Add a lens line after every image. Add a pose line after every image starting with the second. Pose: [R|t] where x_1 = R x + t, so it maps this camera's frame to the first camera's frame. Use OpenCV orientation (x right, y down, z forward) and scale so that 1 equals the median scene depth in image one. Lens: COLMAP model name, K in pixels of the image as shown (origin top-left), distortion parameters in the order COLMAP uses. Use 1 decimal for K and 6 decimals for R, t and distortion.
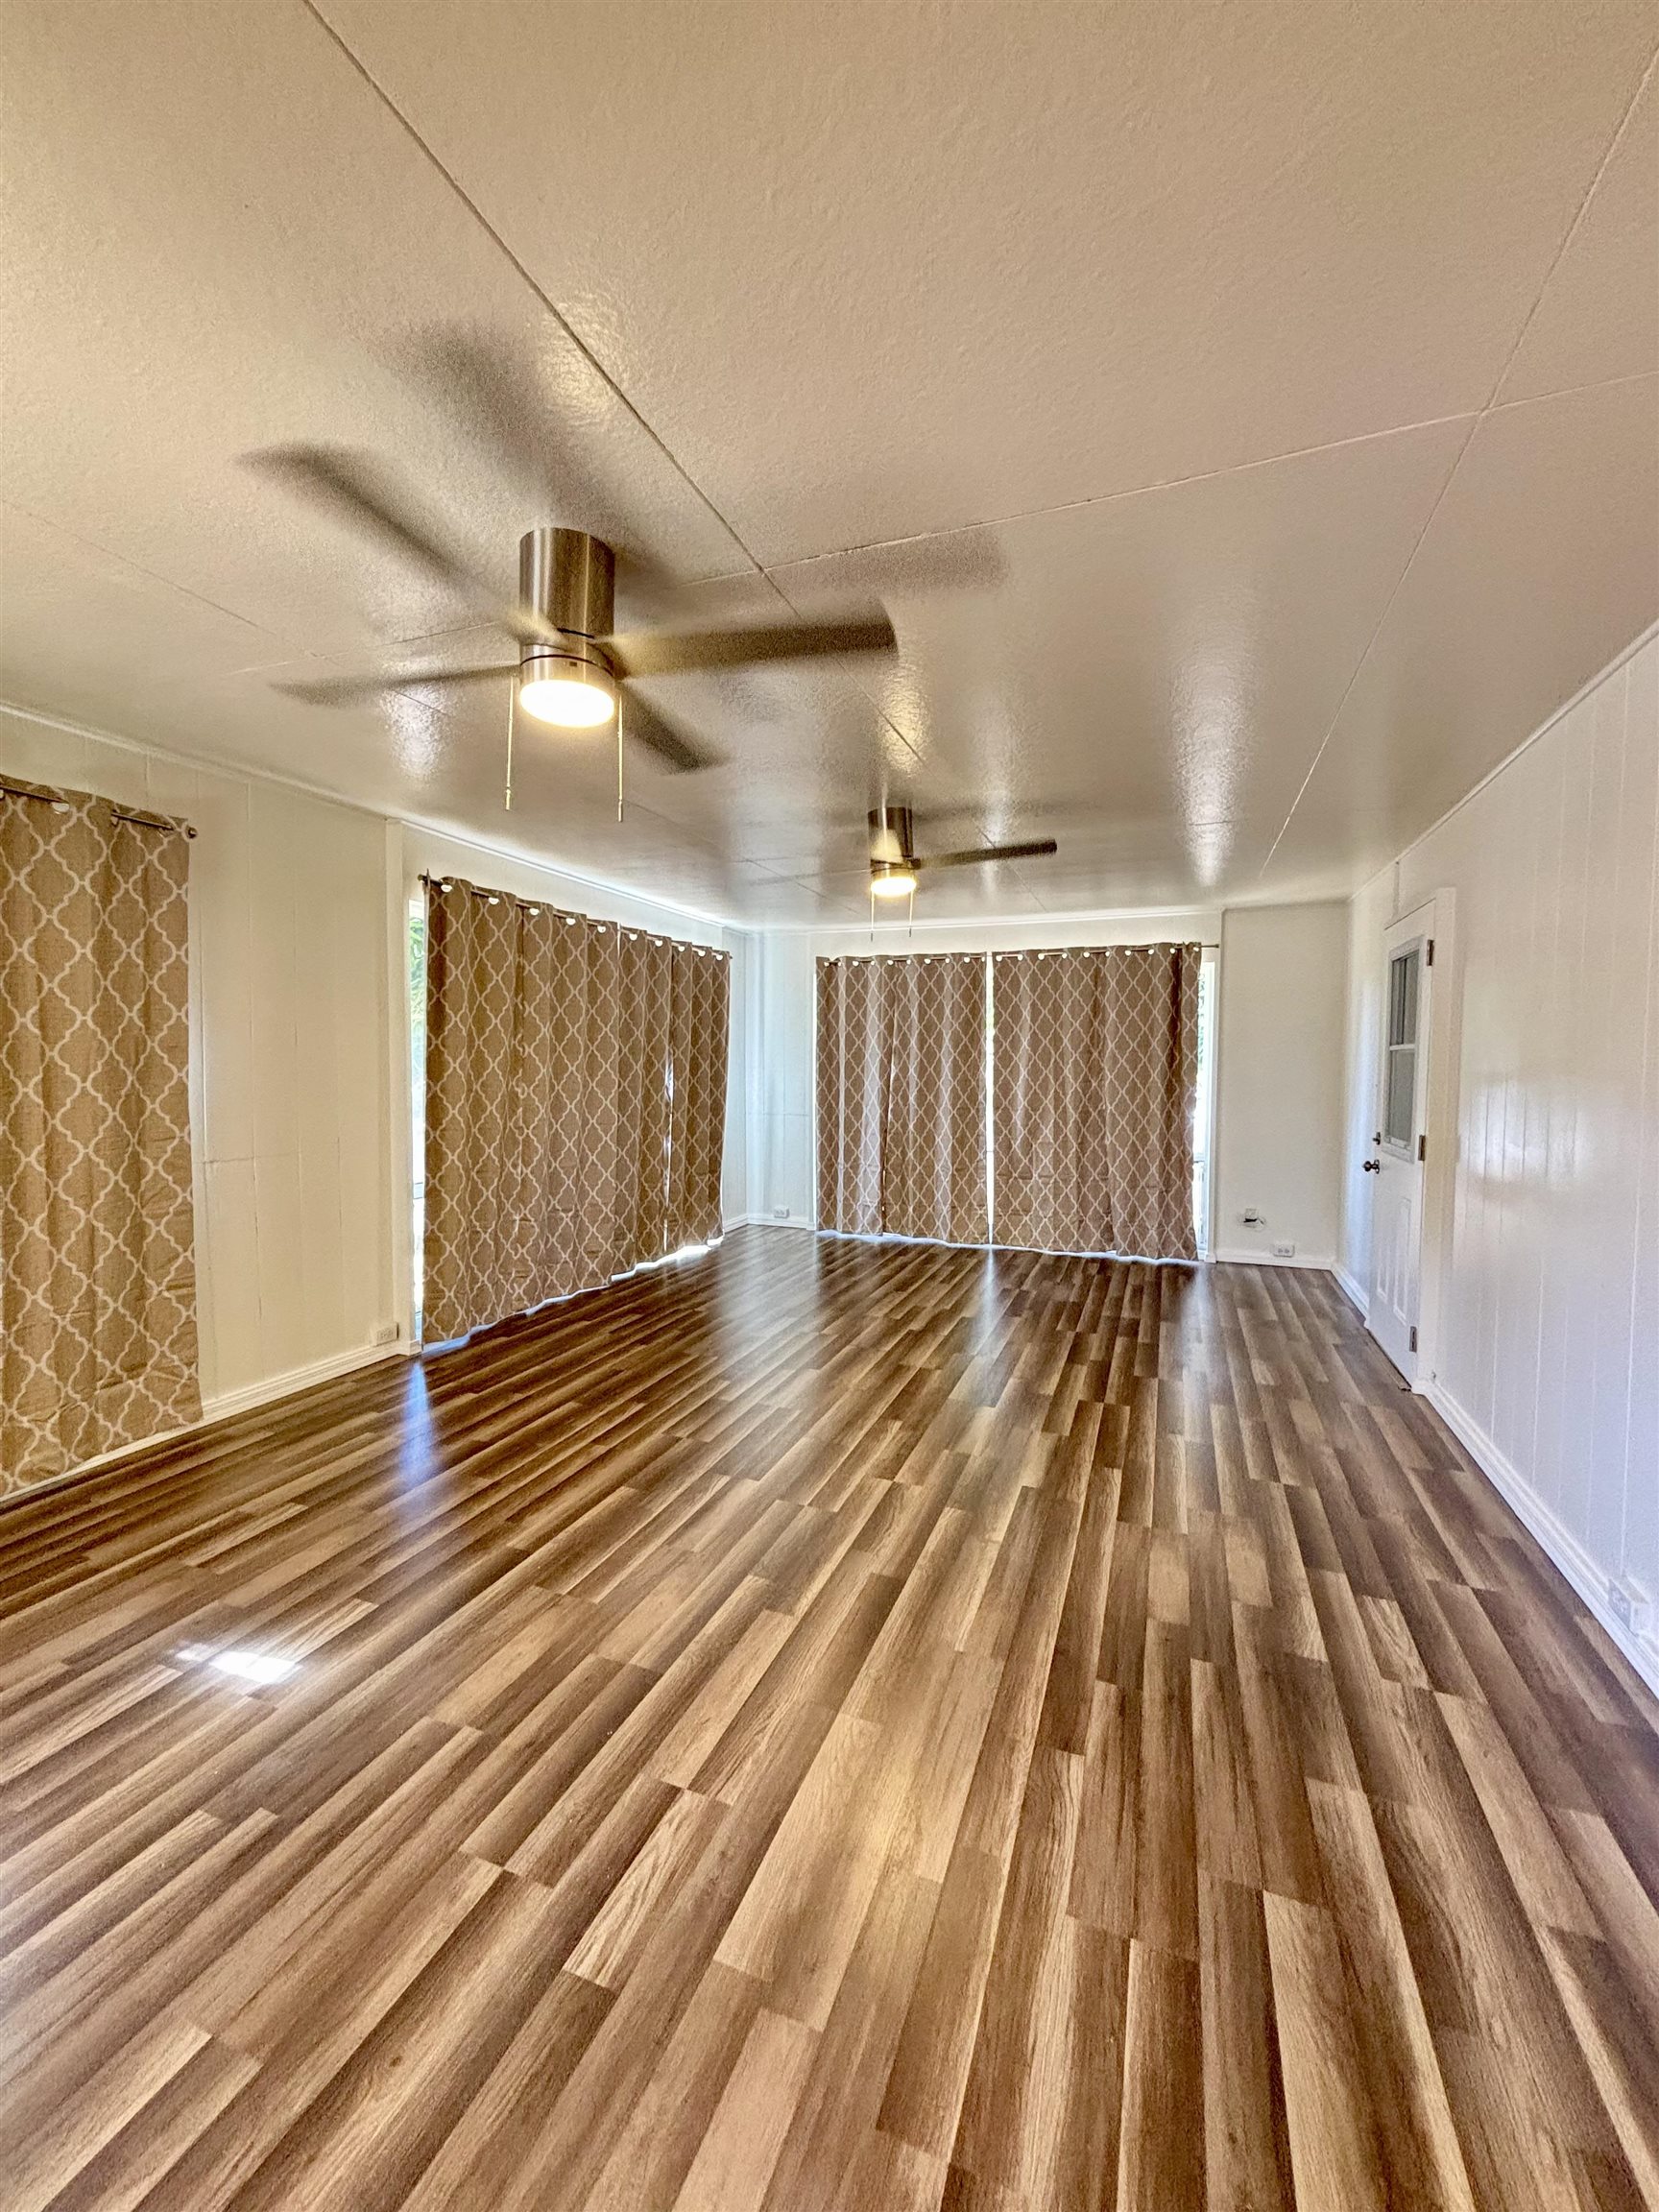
lens RADIAL K [[888.8, 0, 833.8], [0, 888.8, 1114.7], [0, 0, 1]] dist [0.000048, 0.002638]
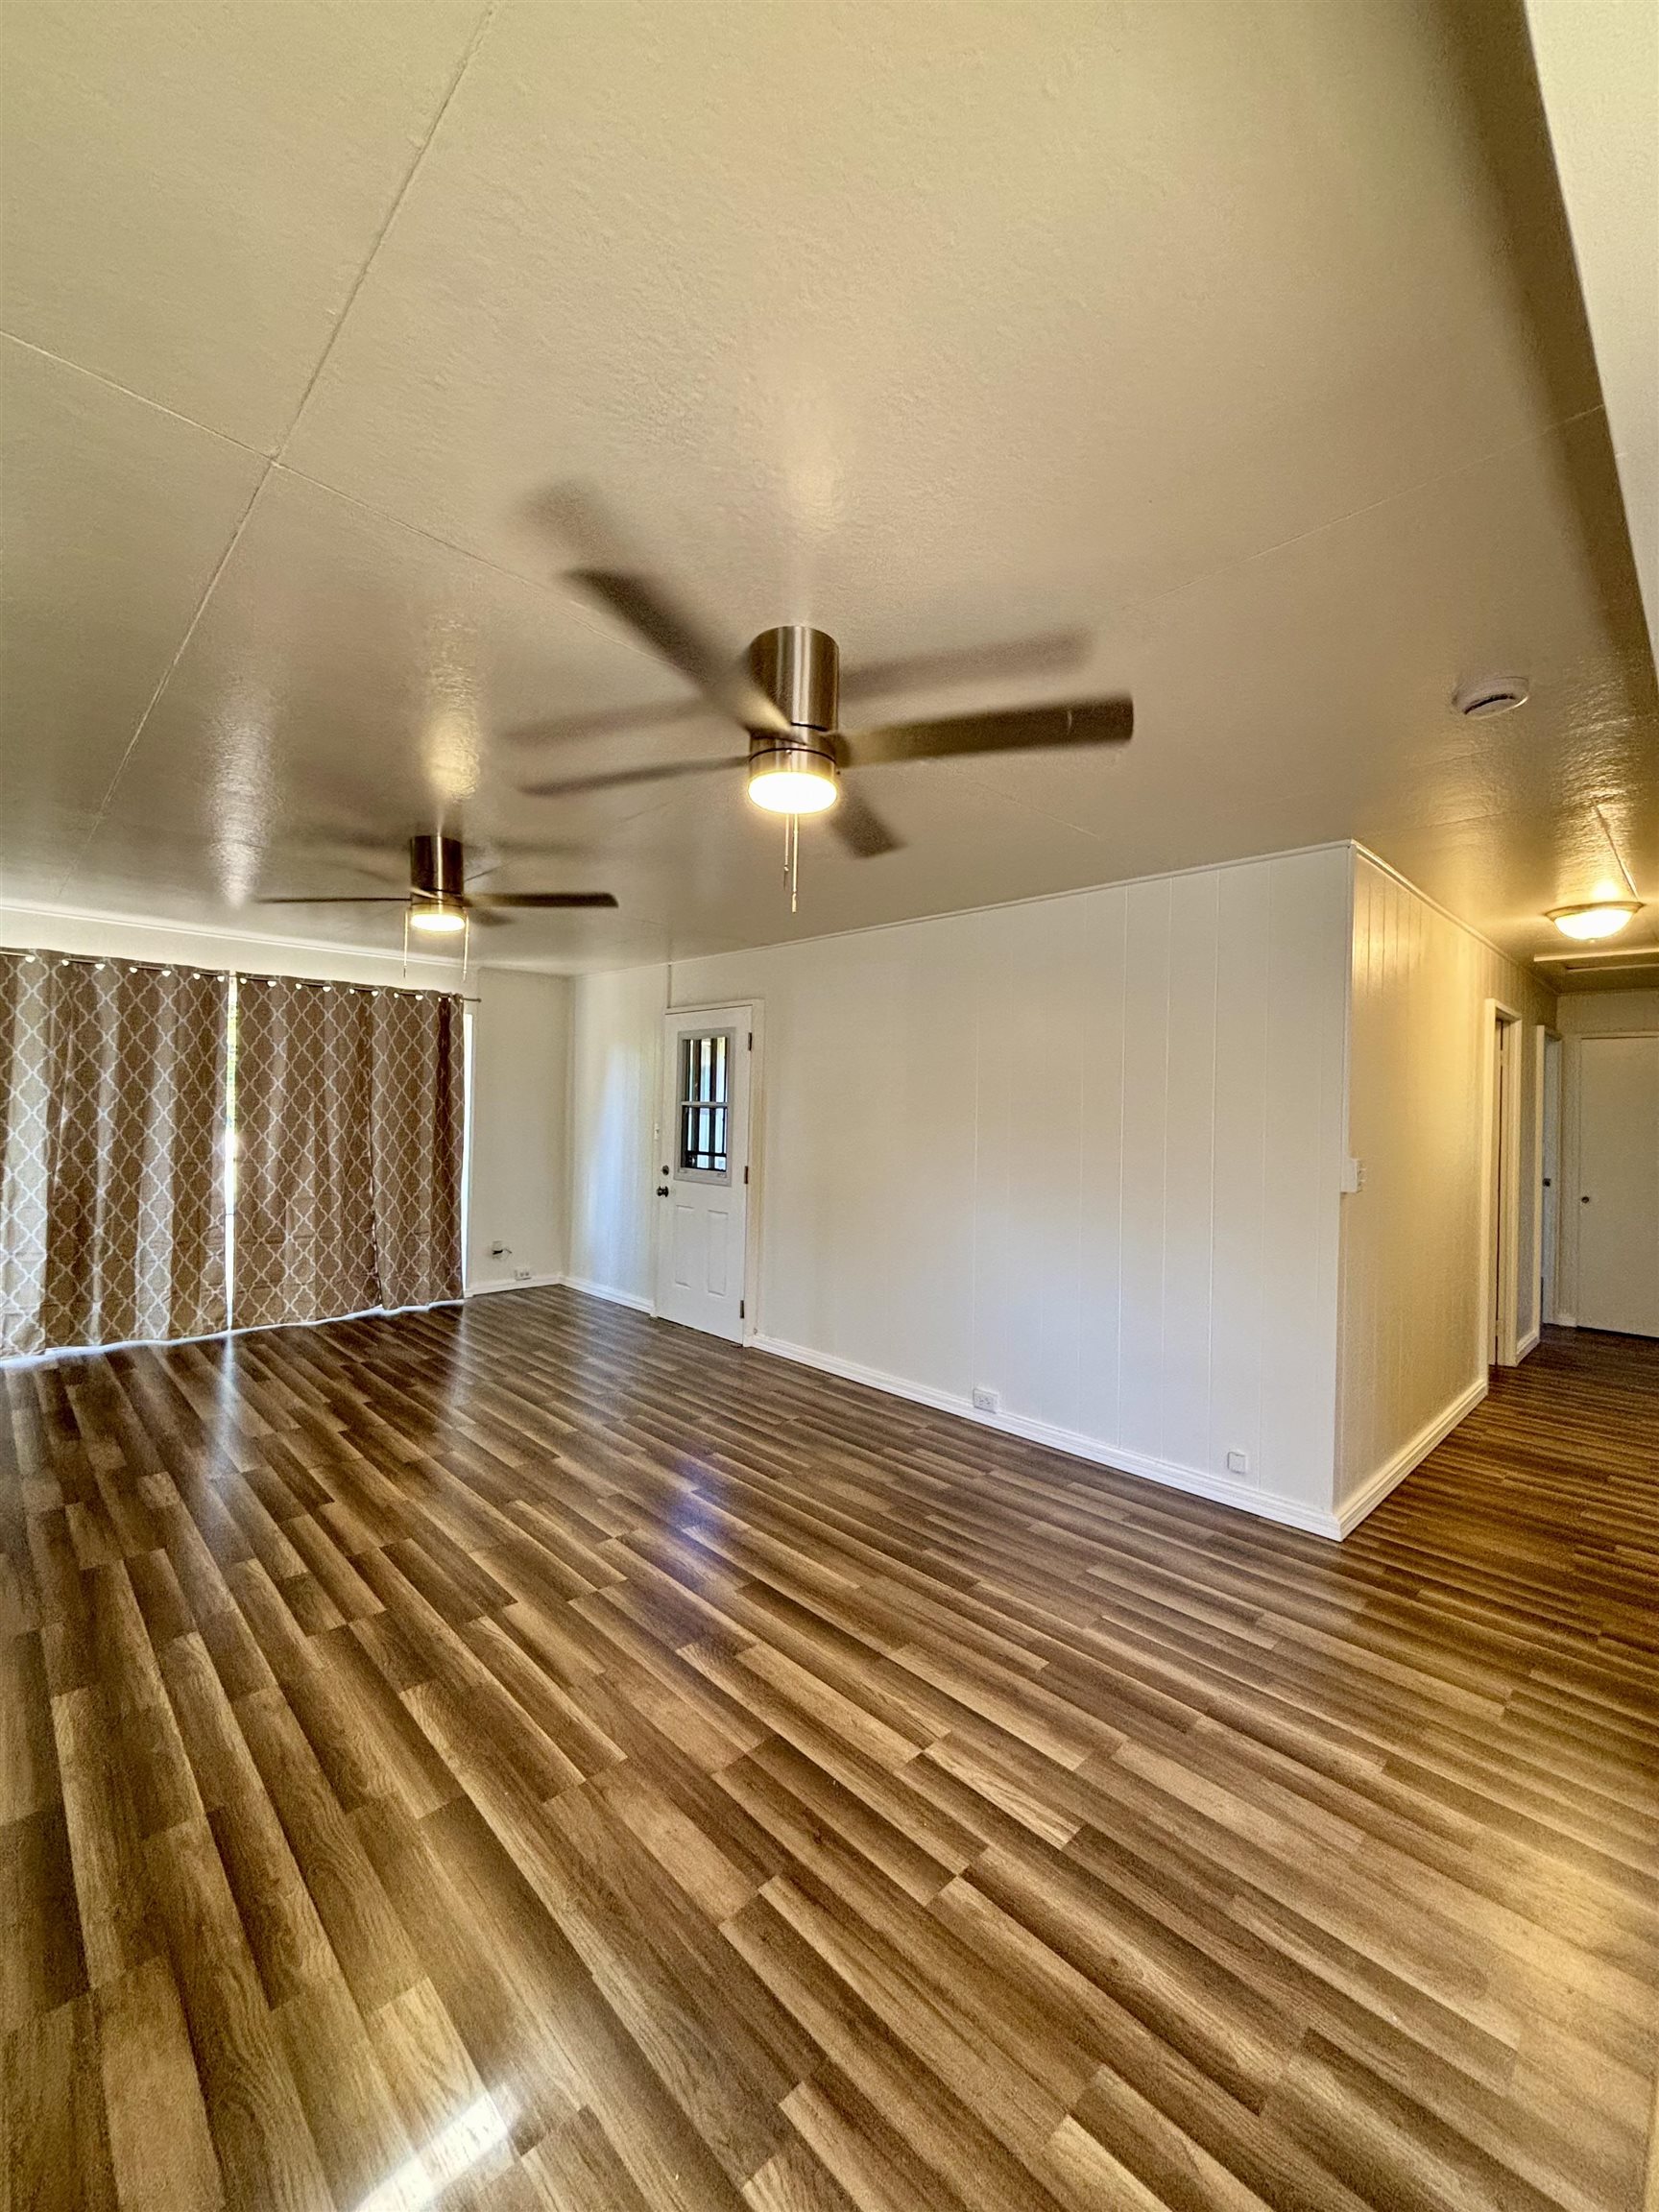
lens RADIAL K [[888.8, 0, 843.7], [0, 888.8, 1101.7], [0, 0, 1]] dist [0.000048, 0.002638]
pose [[0.422158, 0.012903, 0.906430, -0.635132], [0.035134, 0.998915, -0.030583, -0.033396], [-0.905841, 0.044757, 0.421247, 0.275882]]
